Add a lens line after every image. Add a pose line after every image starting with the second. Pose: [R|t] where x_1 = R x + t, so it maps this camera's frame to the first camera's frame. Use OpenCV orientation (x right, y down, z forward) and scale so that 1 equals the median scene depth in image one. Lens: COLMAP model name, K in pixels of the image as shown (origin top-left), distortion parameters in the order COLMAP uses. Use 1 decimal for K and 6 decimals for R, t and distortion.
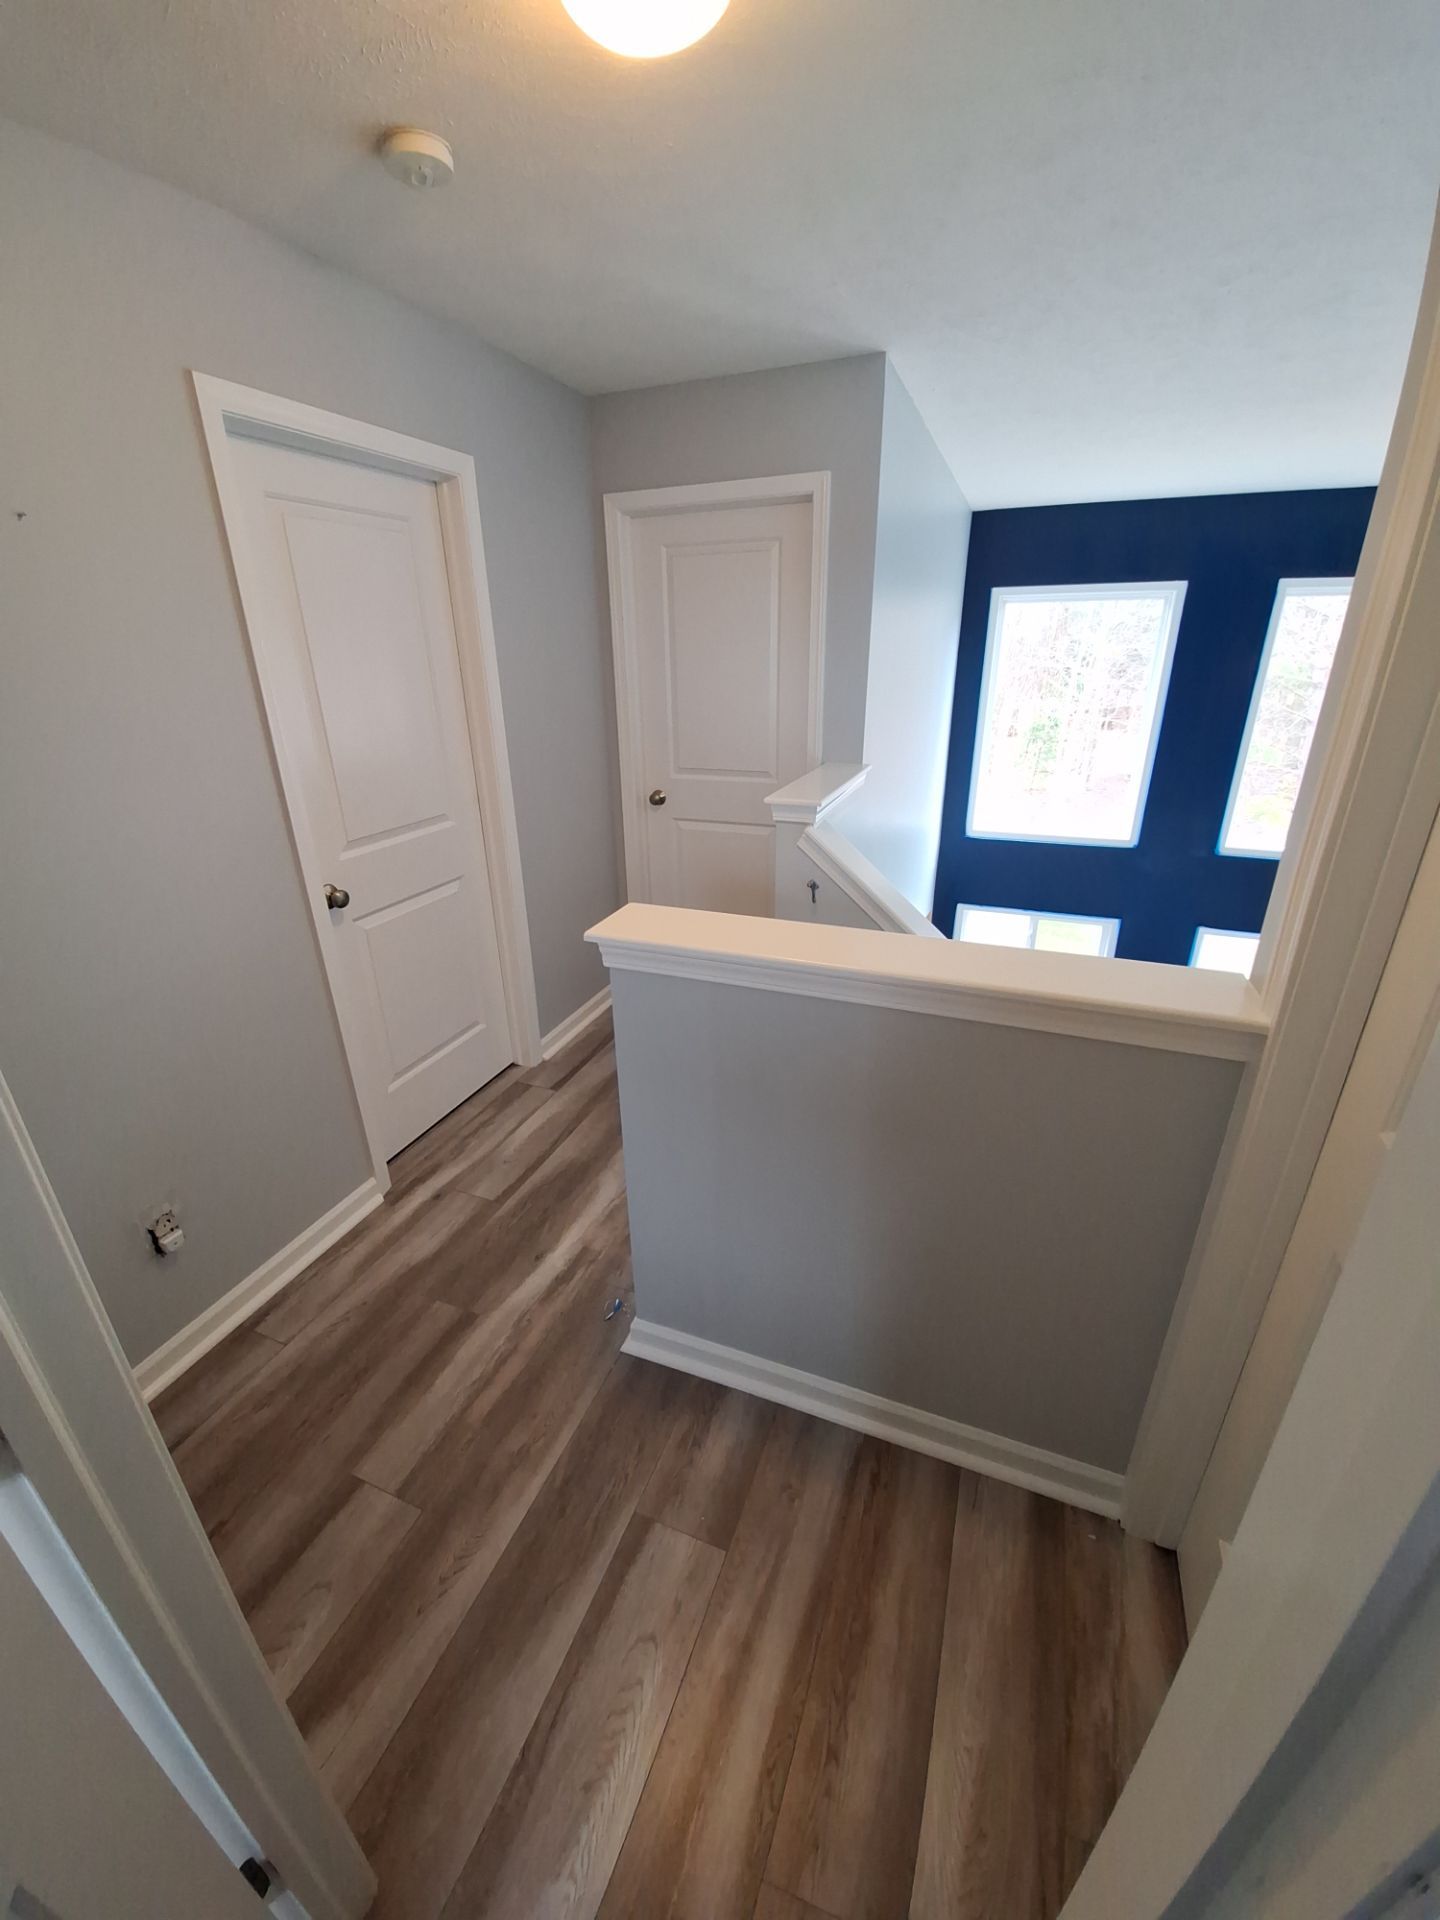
lens RADIAL K [[752.9, 0, 712.9], [0, 752.9, 953.1], [0, 0, 1]] dist [-0.000732, -0.010898]
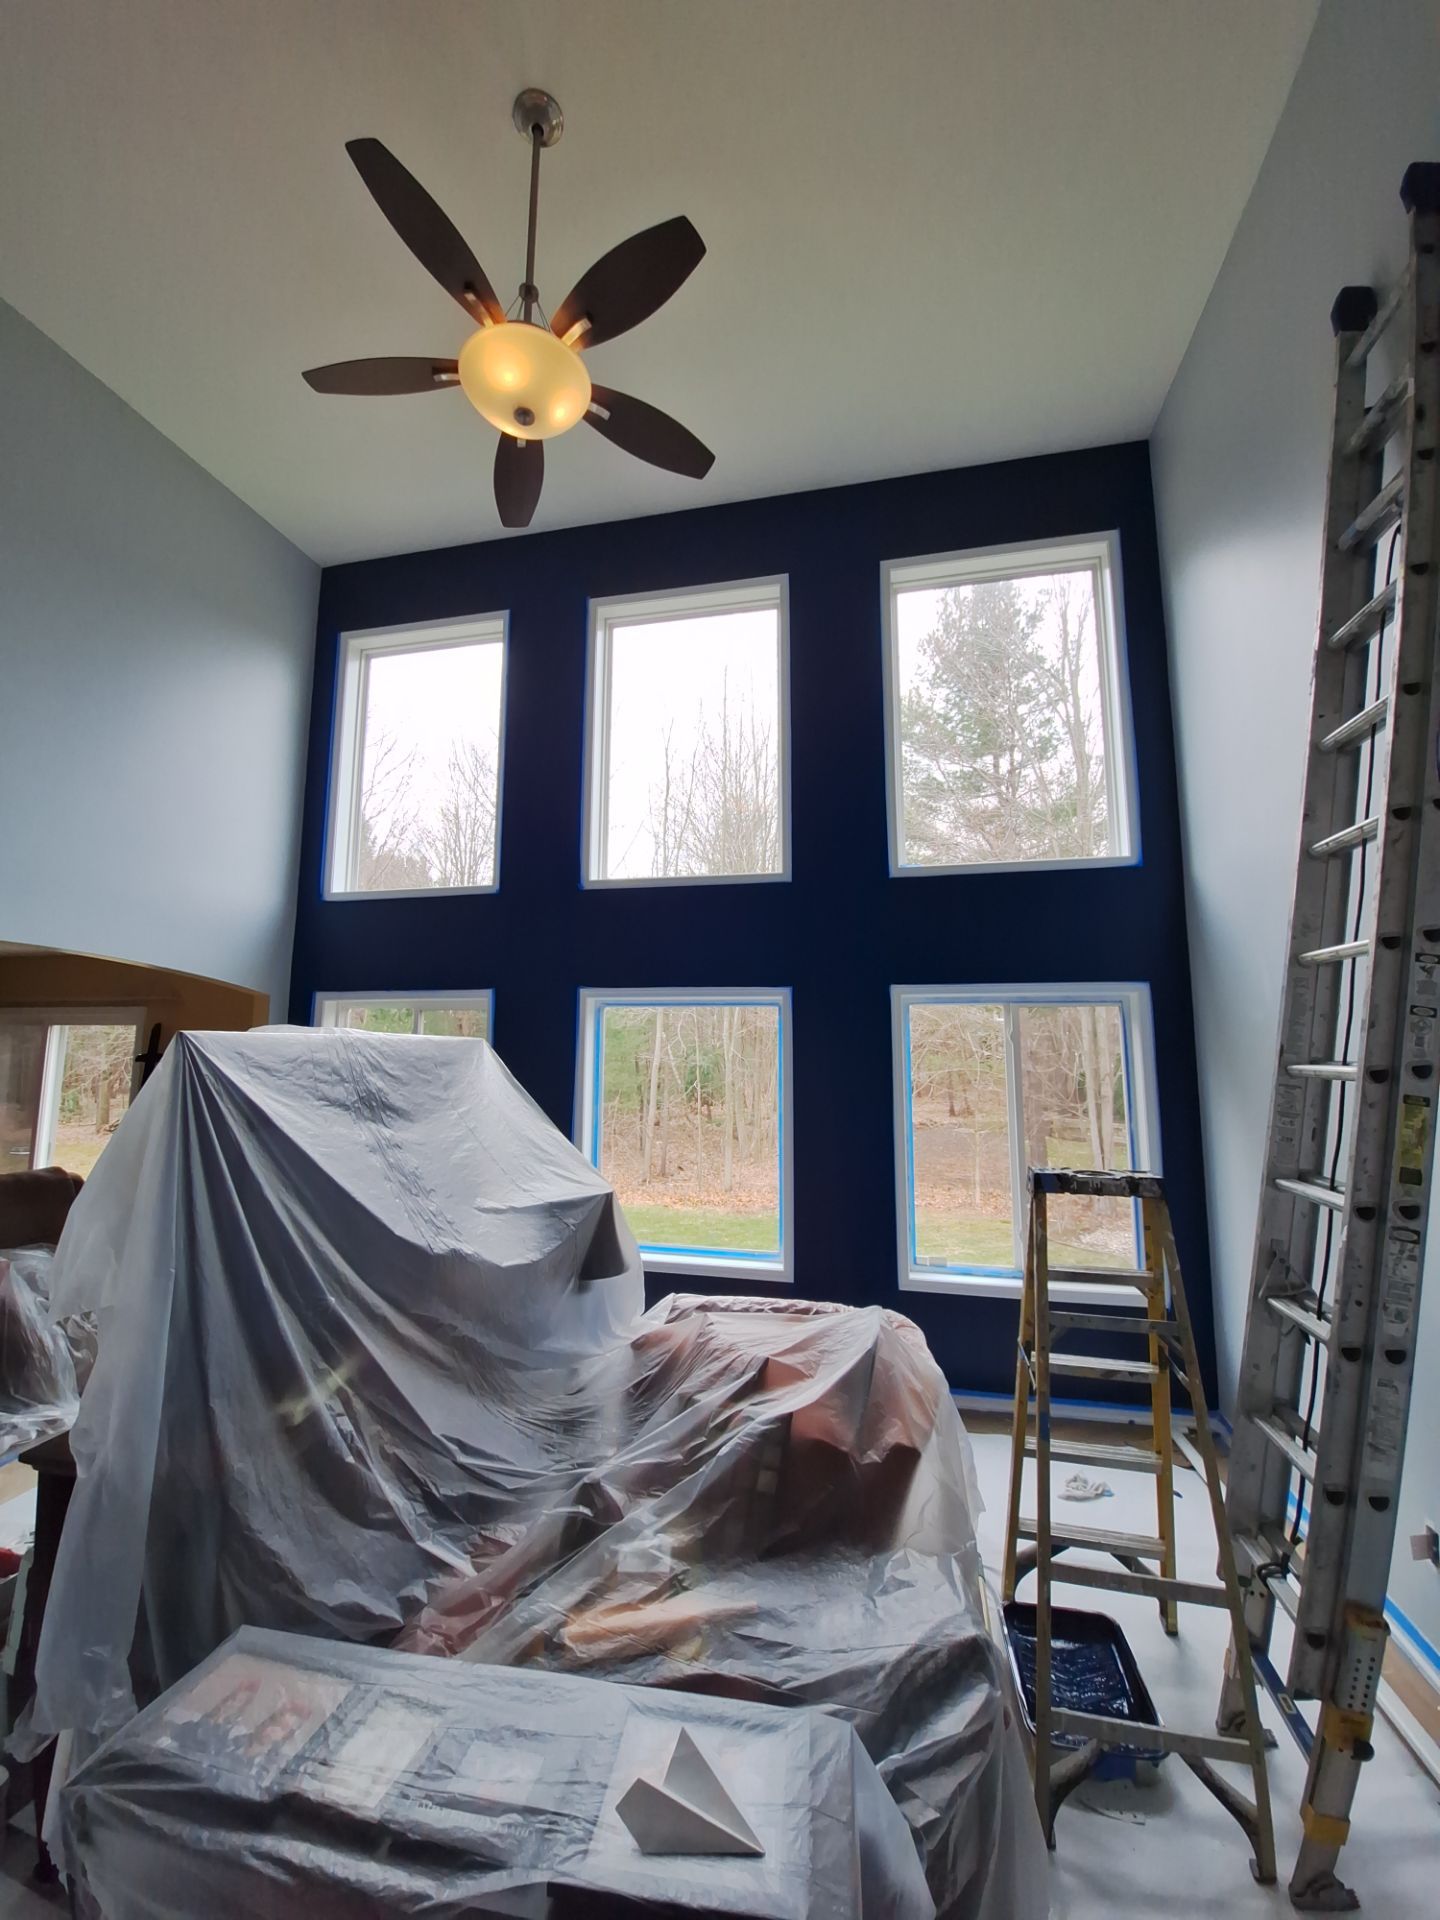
lens RADIAL K [[752.9, 0, 712.9], [0, 752.9, 953.1], [0, 0, 1]] dist [-0.000732, -0.010898]
pose [[0.987567, 0.041070, 0.151741, 2.892902], [0.038519, 0.872620, -0.486878, 1.360787], [-0.152408, 0.486669, 0.860189, 1.328108]]
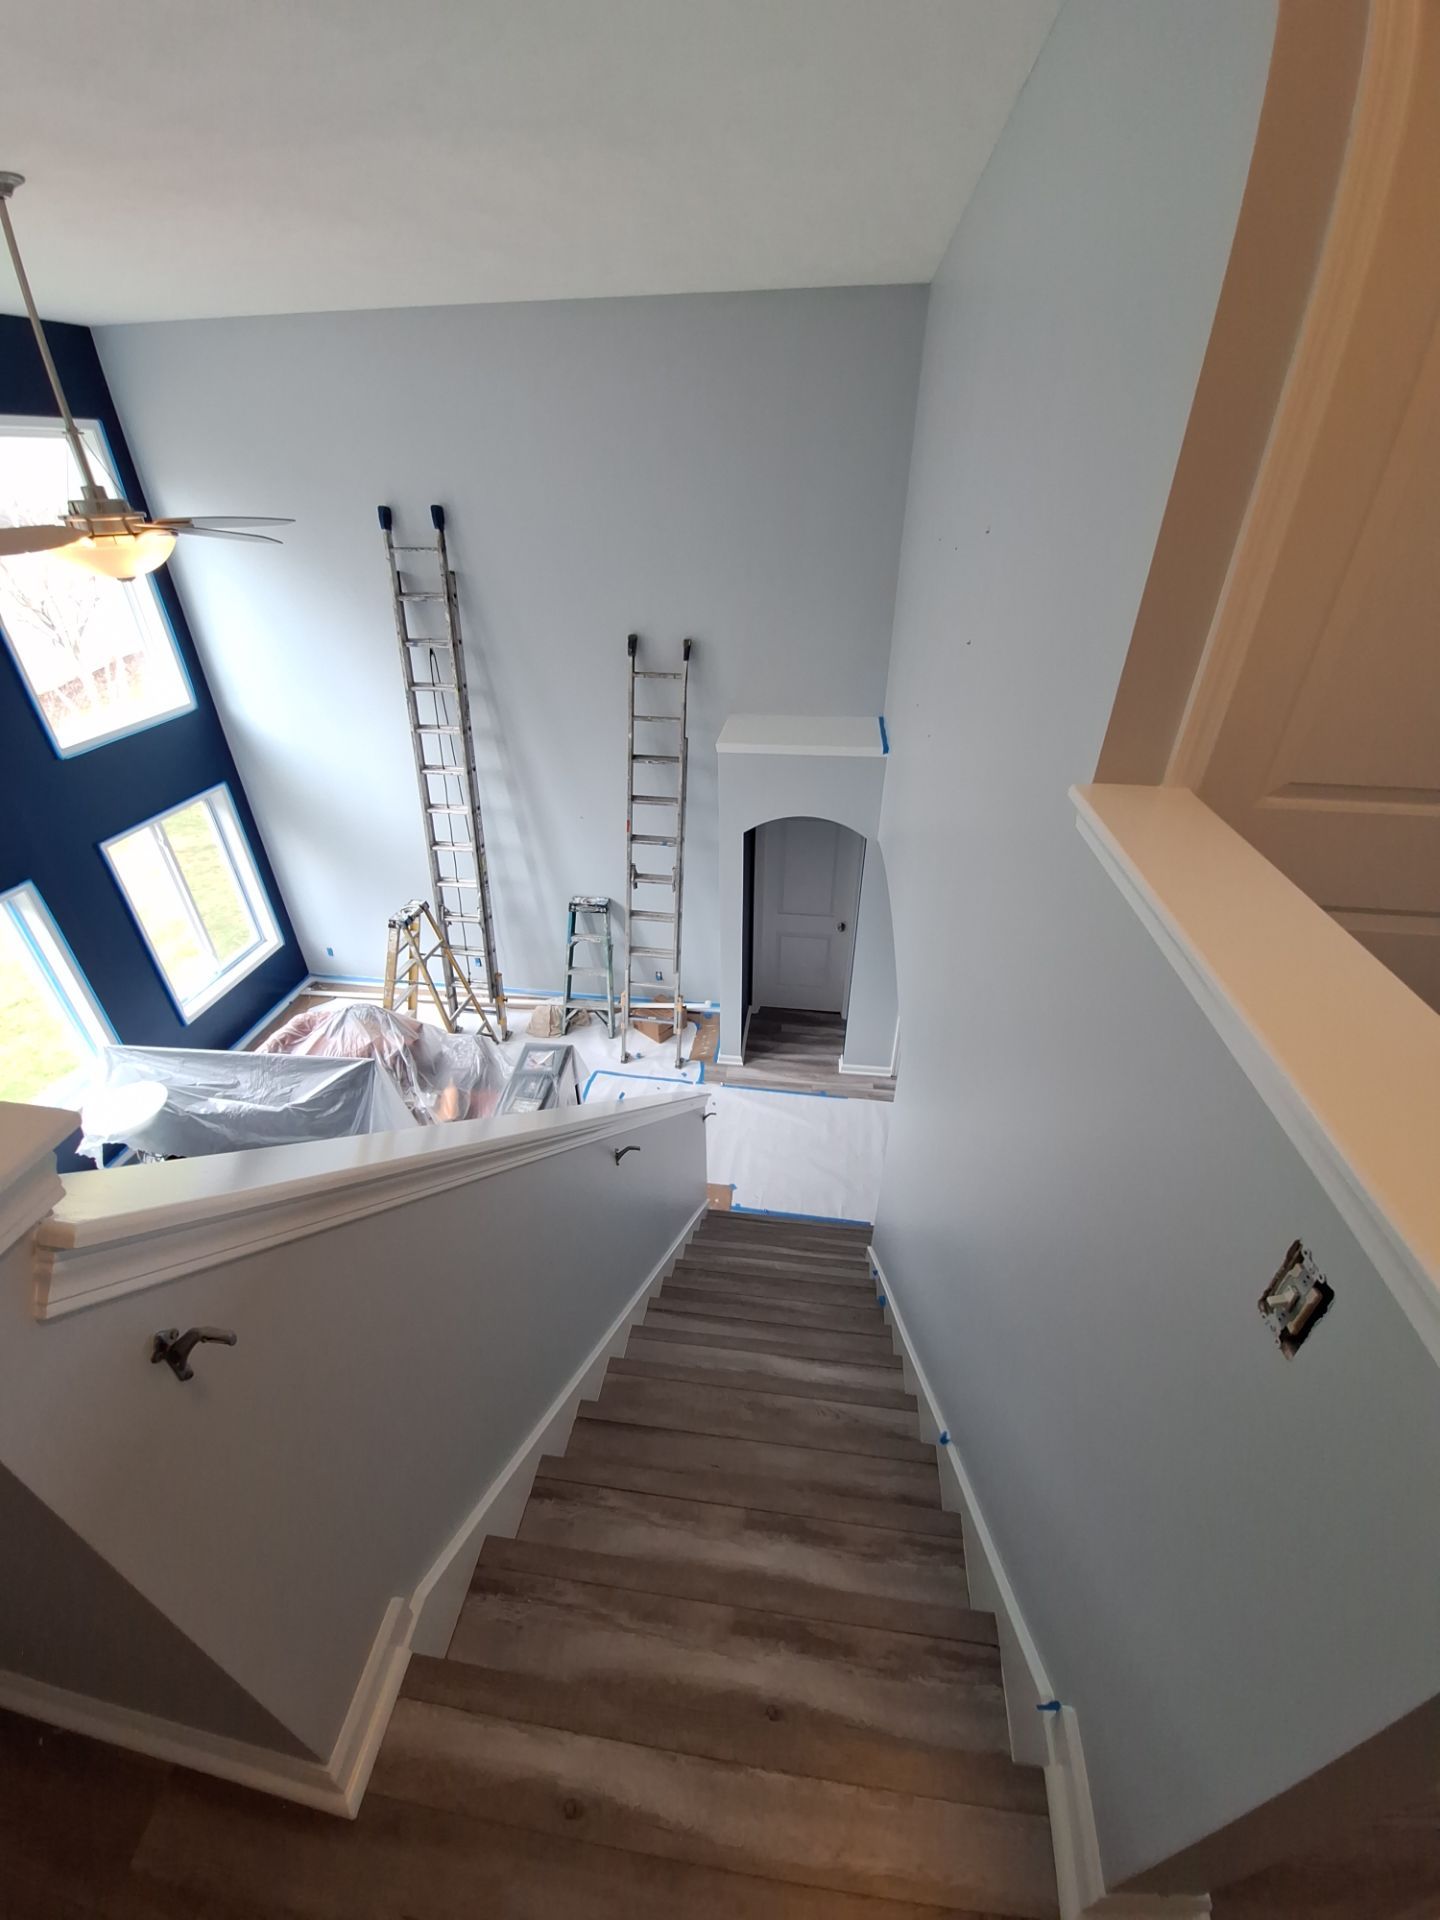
lens RADIAL K [[752.9, 0, 712.9], [0, 752.9, 953.1], [0, 0, 1]] dist [-0.000732, -0.010898]
pose [[-0.237988, -0.499109, 0.833218, -0.130295], [0.380993, 0.741138, 0.552773, -0.474072], [-0.893424, 0.449004, 0.013775, 1.282351]]
